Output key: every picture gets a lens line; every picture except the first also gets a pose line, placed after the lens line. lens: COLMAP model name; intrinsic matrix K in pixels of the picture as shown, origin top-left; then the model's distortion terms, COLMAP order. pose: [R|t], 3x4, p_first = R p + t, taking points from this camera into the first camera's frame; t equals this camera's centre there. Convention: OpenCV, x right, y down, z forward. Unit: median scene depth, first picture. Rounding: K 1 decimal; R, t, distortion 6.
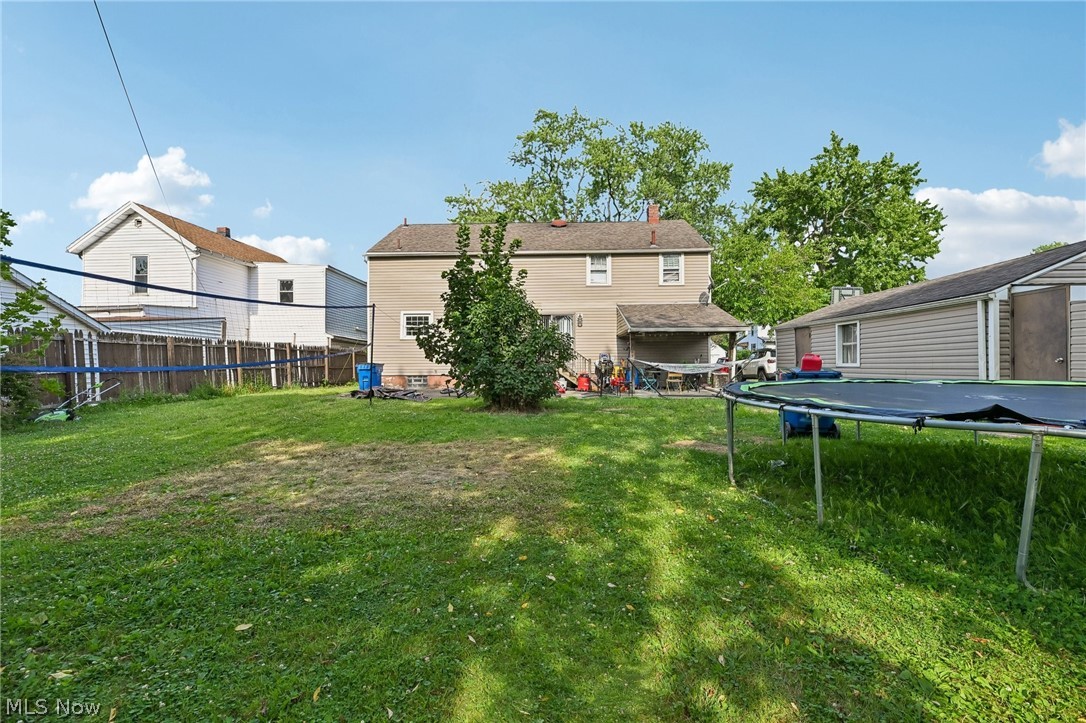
lens RADIAL K [[451.9, 0, 539.6], [0, 451.9, 361.8], [0, 0, 1]] dist [0.001045, -0.001404]
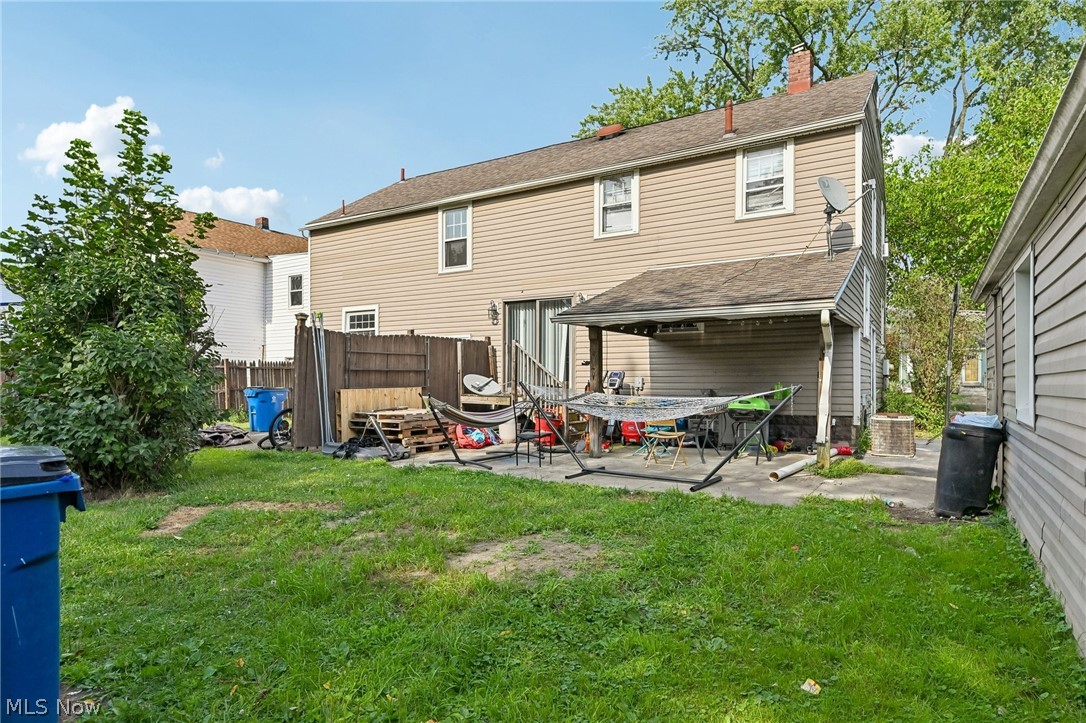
lens RADIAL K [[625.9, 0, 534.0], [0, 625.9, 386.9], [0, 0, 1]] dist [0.008843, 0.000624]
pose [[0.872523, 0.007574, -0.488514, 0.310697], [-0.001619, 0.999919, 0.012612, -0.006916], [0.488570, -0.010213, 0.872465, 0.269815]]
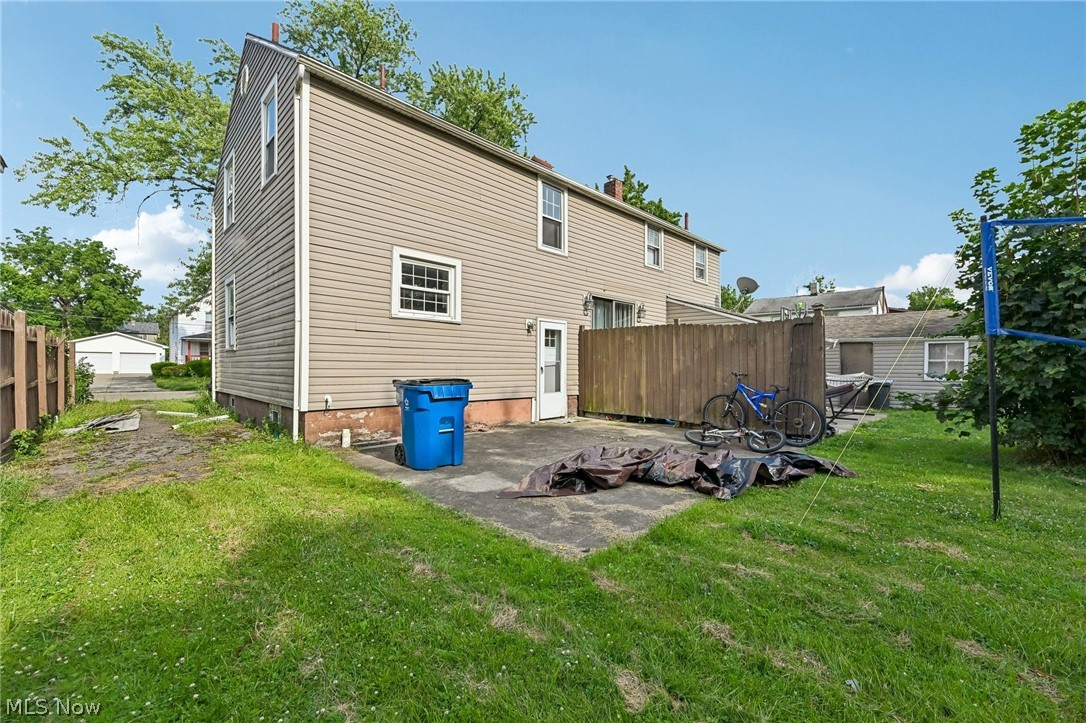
lens RADIAL K [[451.9, 0, 545.9], [0, 451.9, 369.8], [0, 0, 1]] dist [0.001045, -0.001404]
pose [[0.668238, 0.006054, 0.743923, -0.416162], [-0.014799, 0.999877, 0.005157, -0.004650], [-0.743800, -0.014455, 0.668245, 0.502557]]
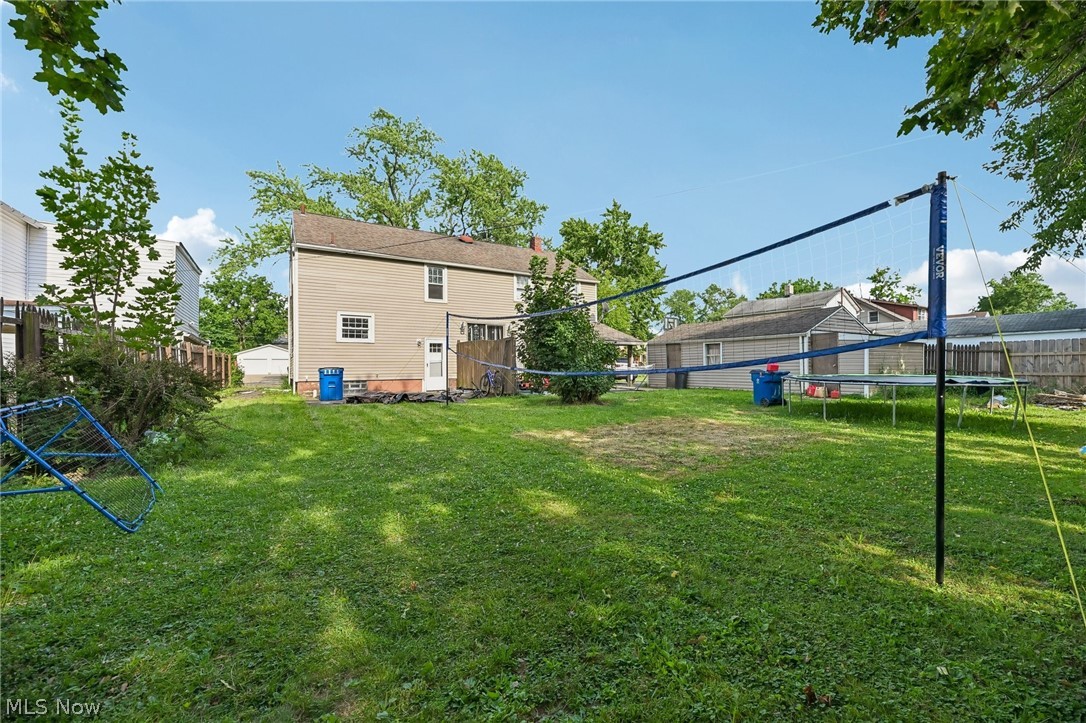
lens RADIAL K [[451.9, 0, 546.3], [0, 451.9, 363.2], [0, 0, 1]] dist [0.001045, -0.001404]
pose [[0.821188, 0.005097, 0.570635, -0.389513], [-0.001005, 0.999971, -0.007485, 0.000826], [-0.570656, 0.005573, 0.821170, -0.006693]]
